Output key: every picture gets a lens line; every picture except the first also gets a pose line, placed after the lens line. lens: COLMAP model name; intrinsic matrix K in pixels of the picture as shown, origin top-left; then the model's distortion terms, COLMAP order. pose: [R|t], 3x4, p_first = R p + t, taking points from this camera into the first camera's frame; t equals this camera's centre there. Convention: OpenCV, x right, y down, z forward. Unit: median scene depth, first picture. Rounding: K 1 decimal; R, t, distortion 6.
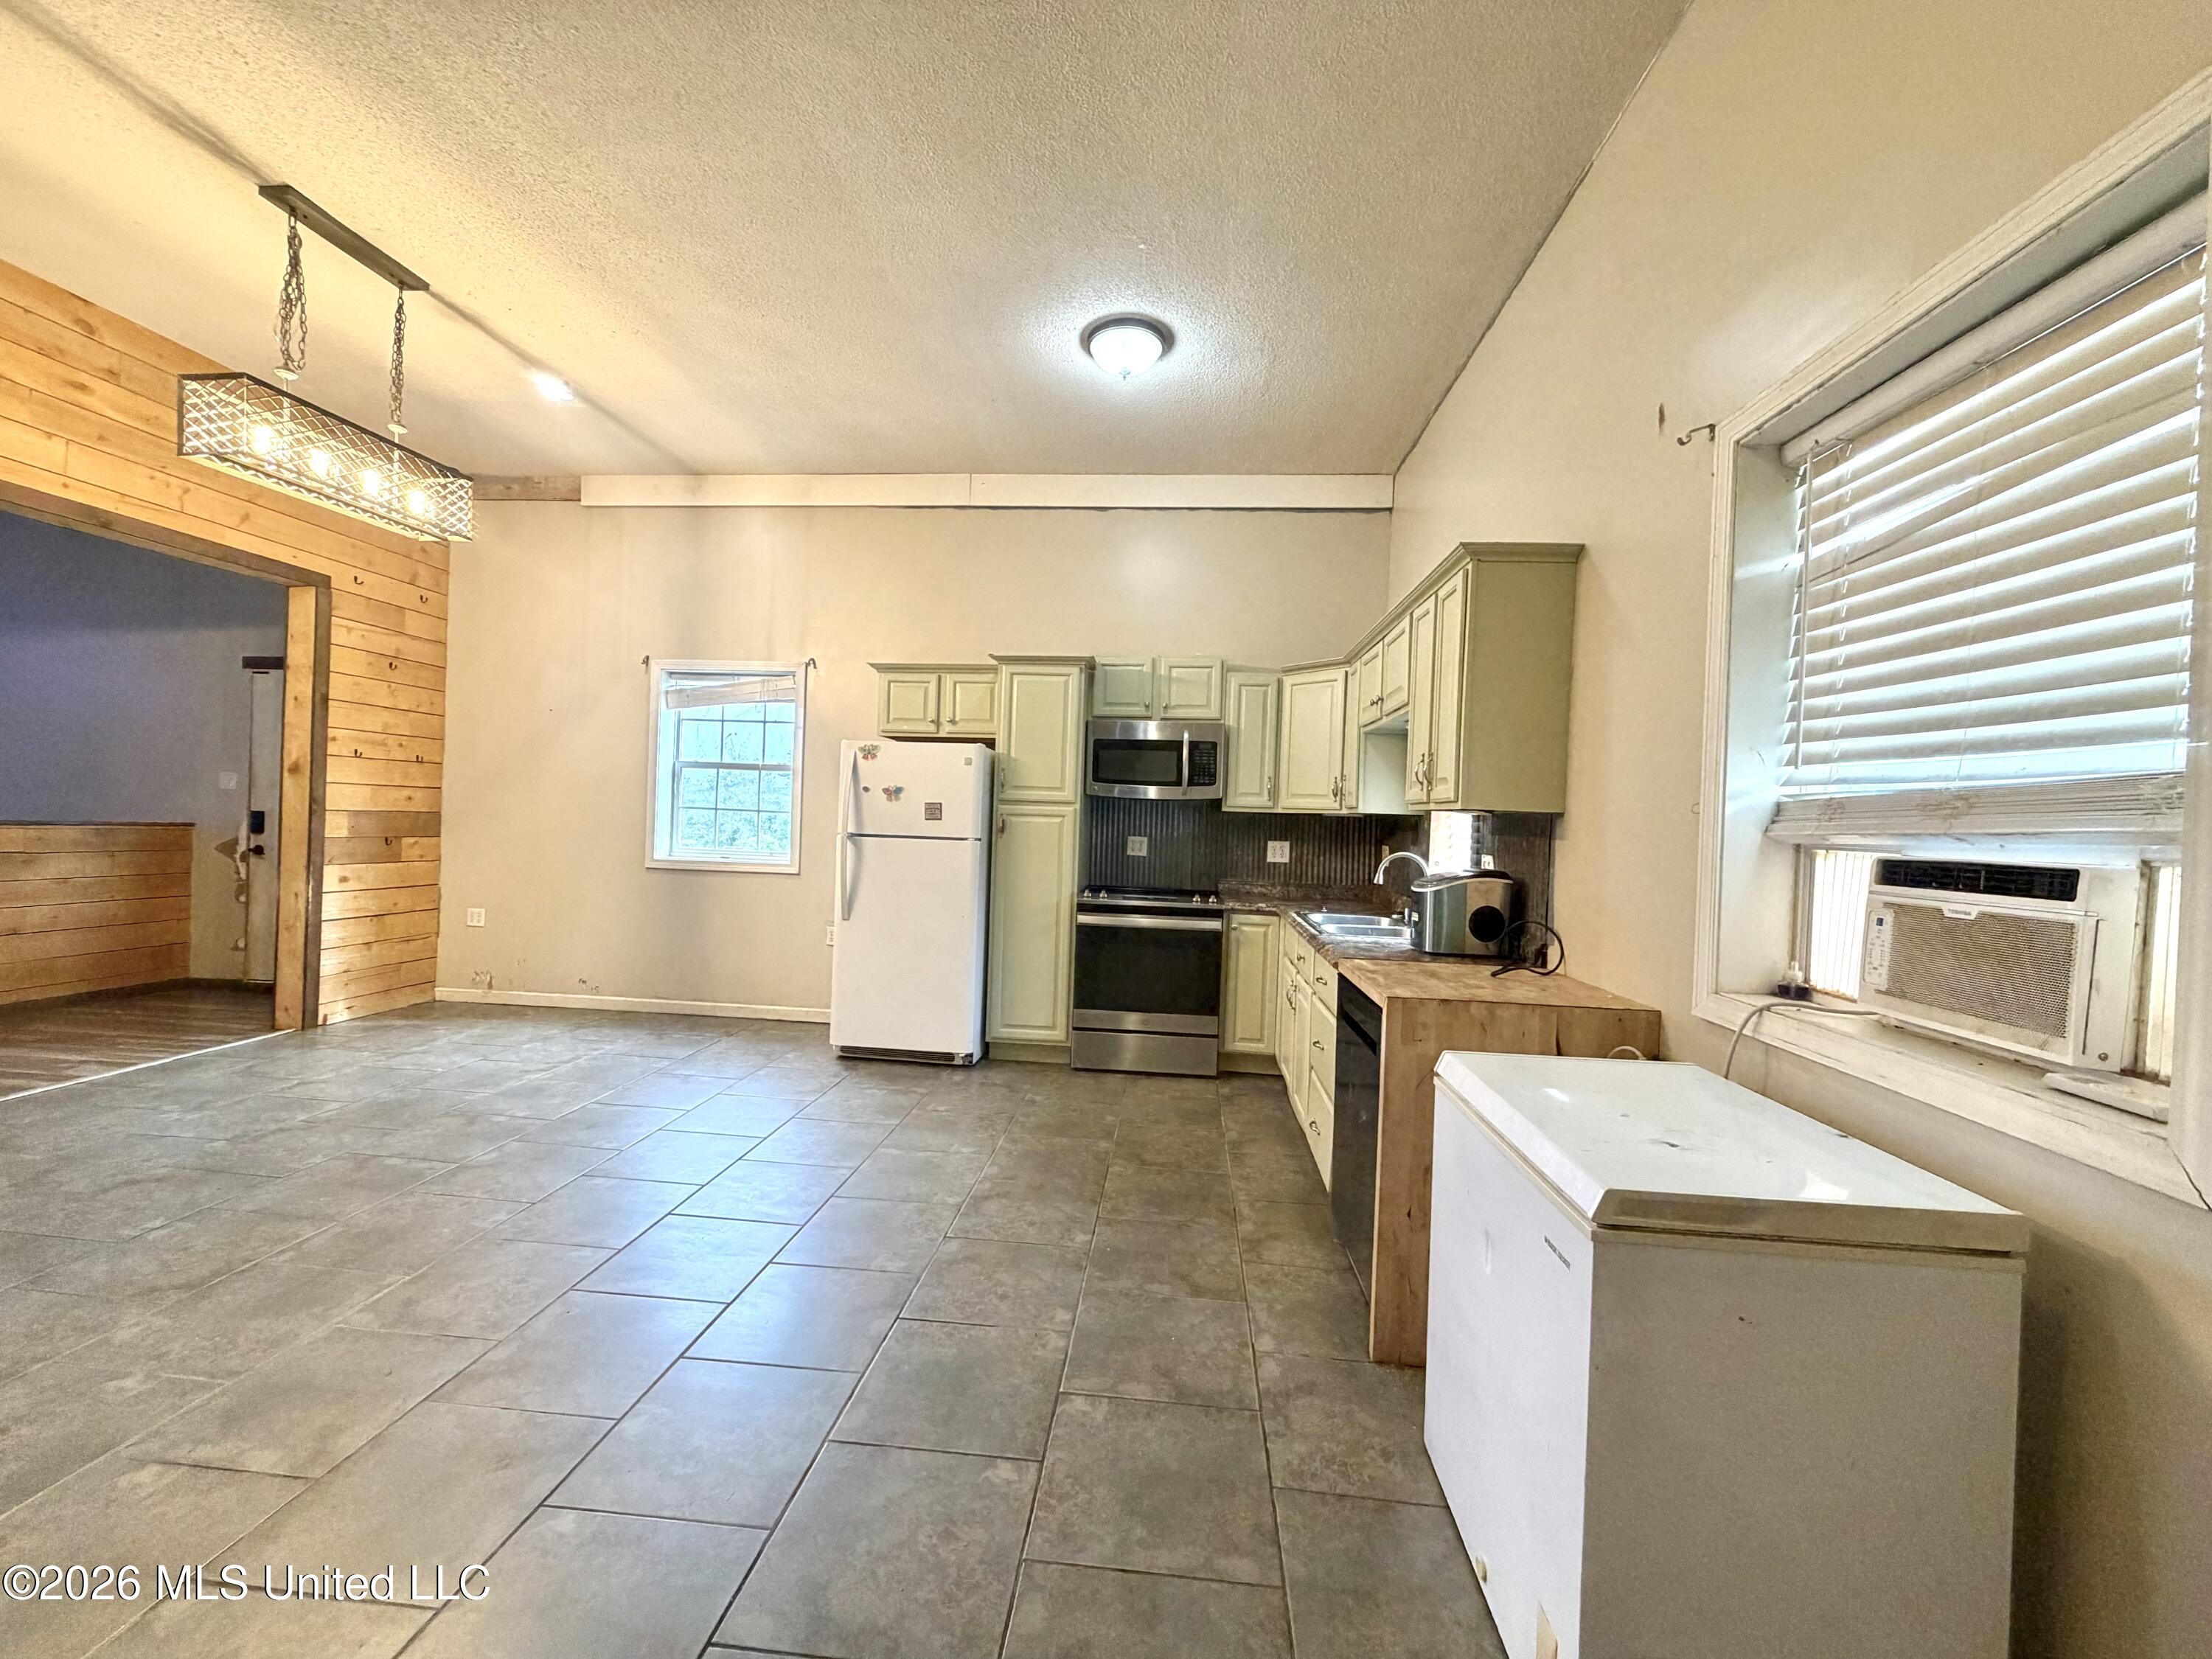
lens RADIAL K [[879.0, 0, 1100.6], [0, 879.0, 825.5], [0, 0, 1]] dist [0.001261, -0.000182]
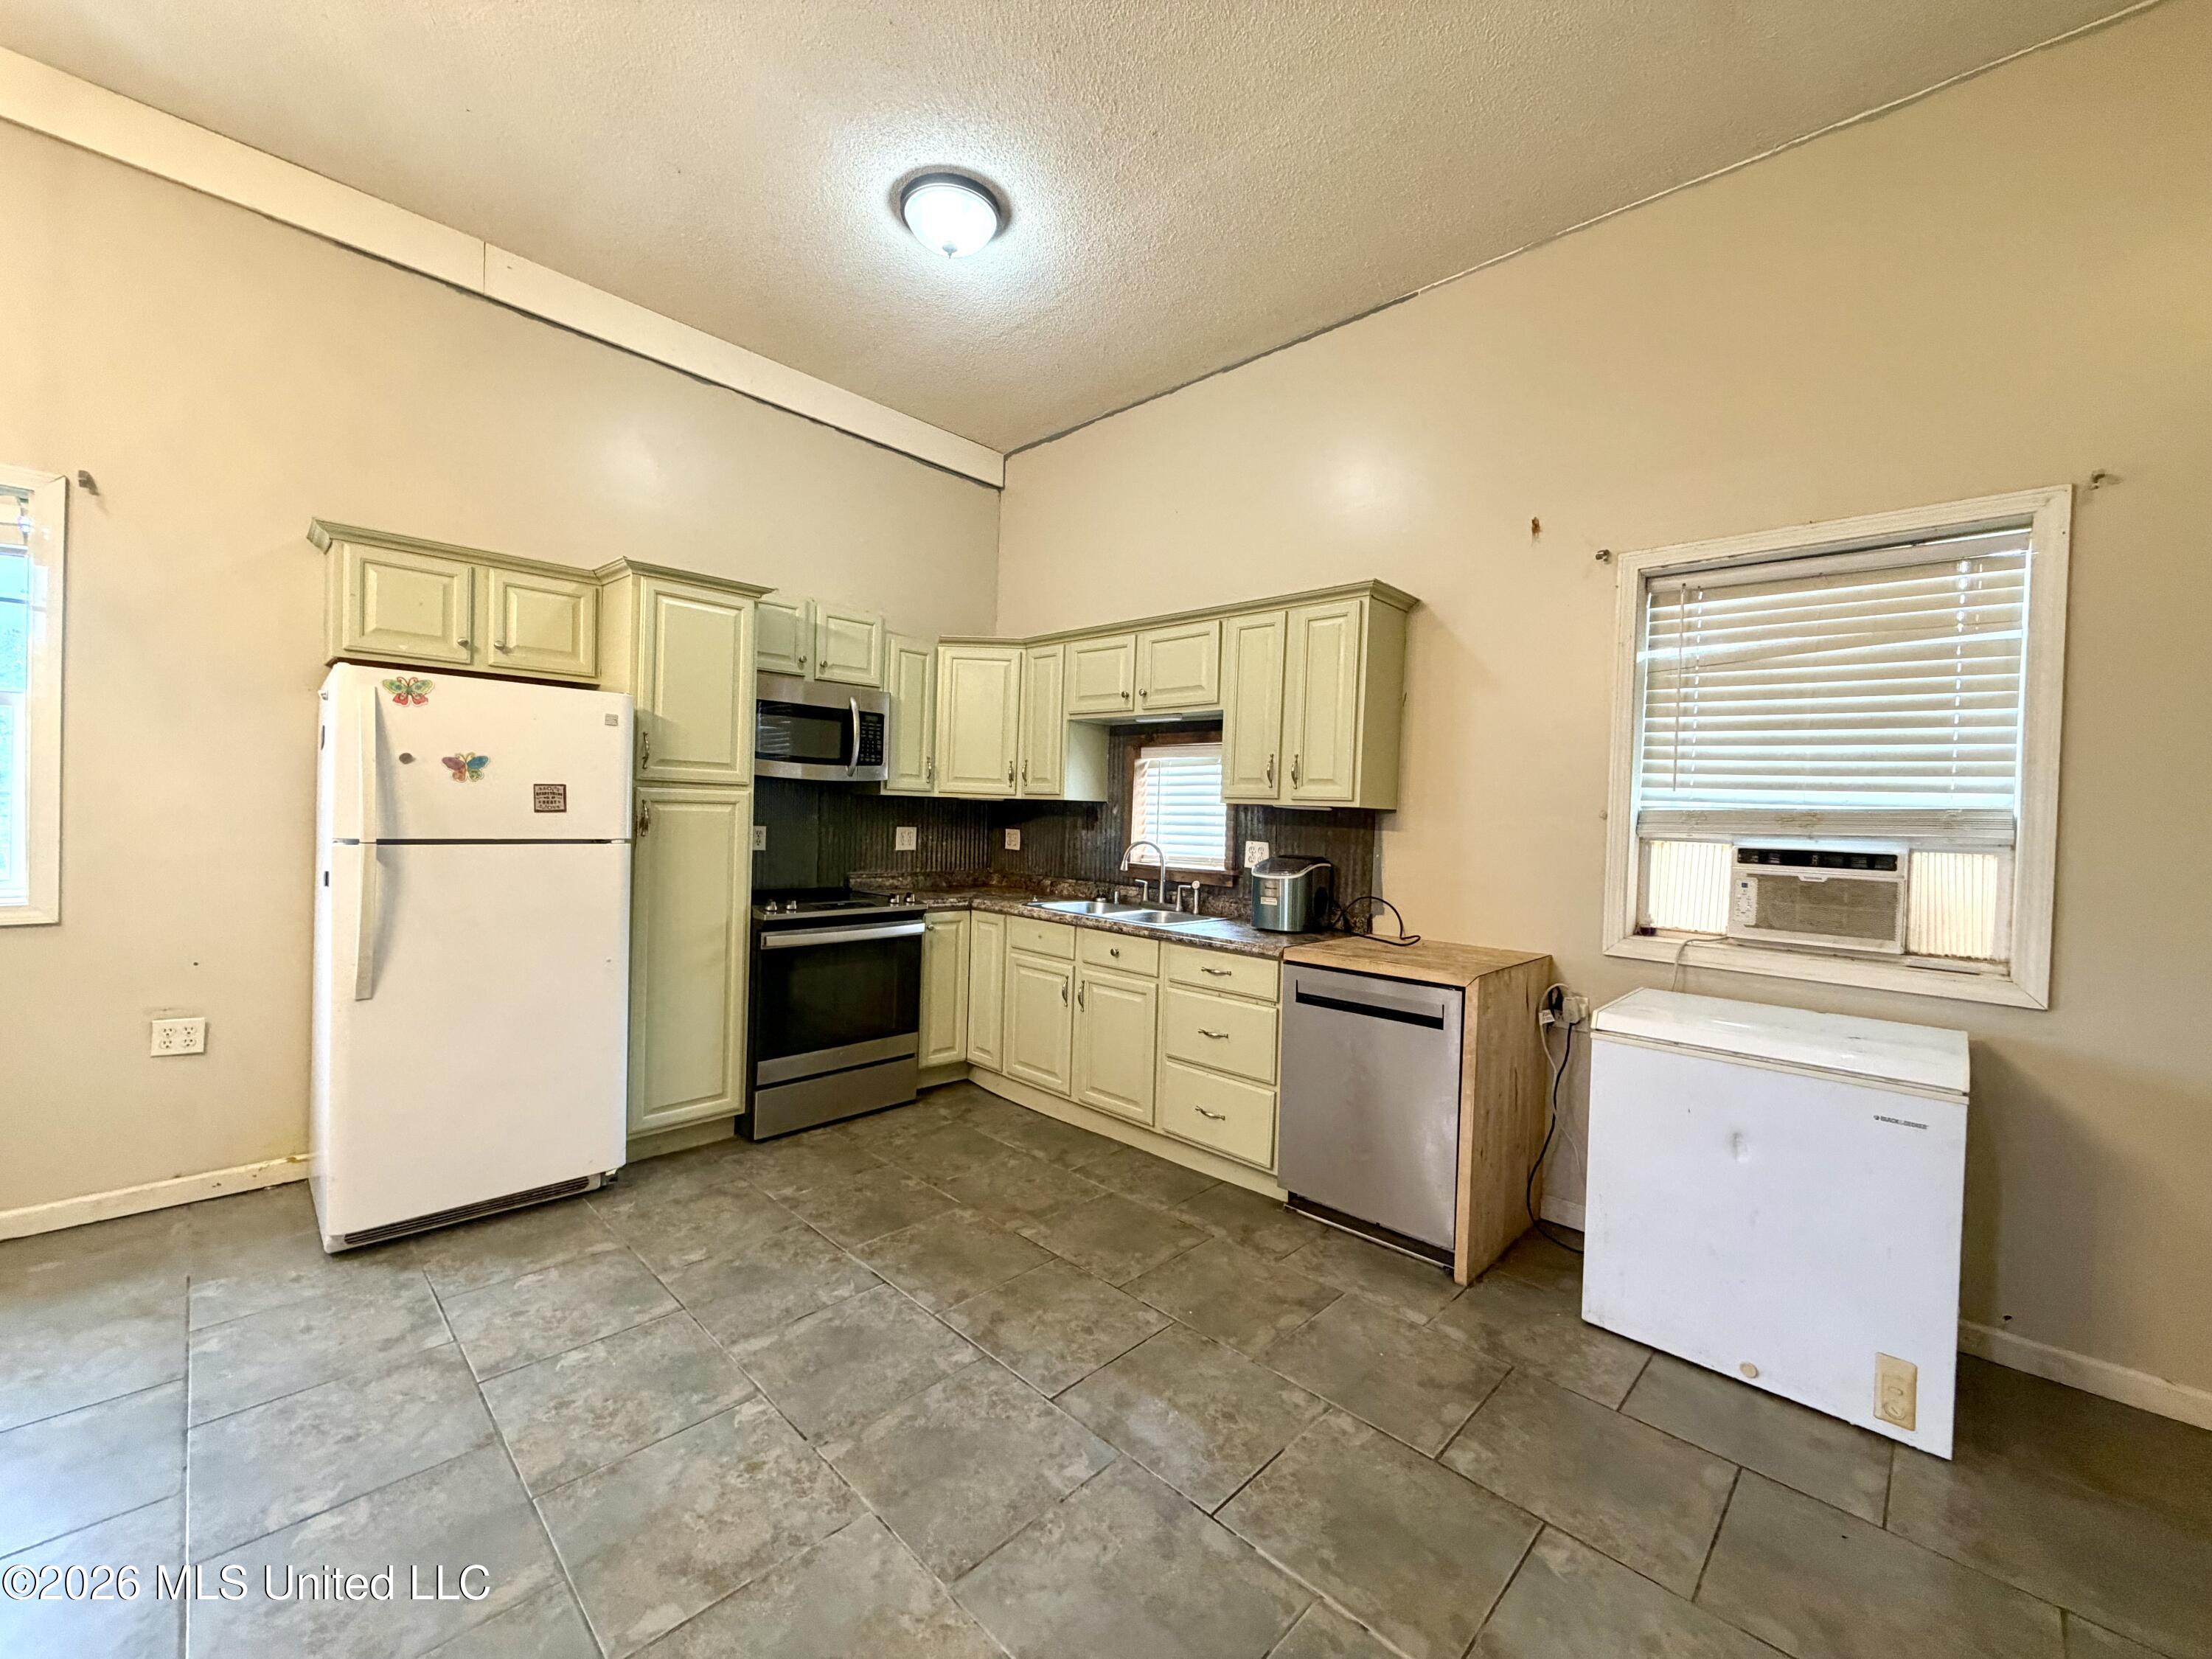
lens RADIAL K [[879.0, 0, 1100.6], [0, 879.0, 825.5], [0, 0, 1]] dist [0.001261, -0.000182]
pose [[0.630004, -0.027524, 0.776104, -0.409439], [-0.005194, 0.999200, 0.039653, -0.022539], [-0.776575, -0.029012, 0.629357, 0.302718]]
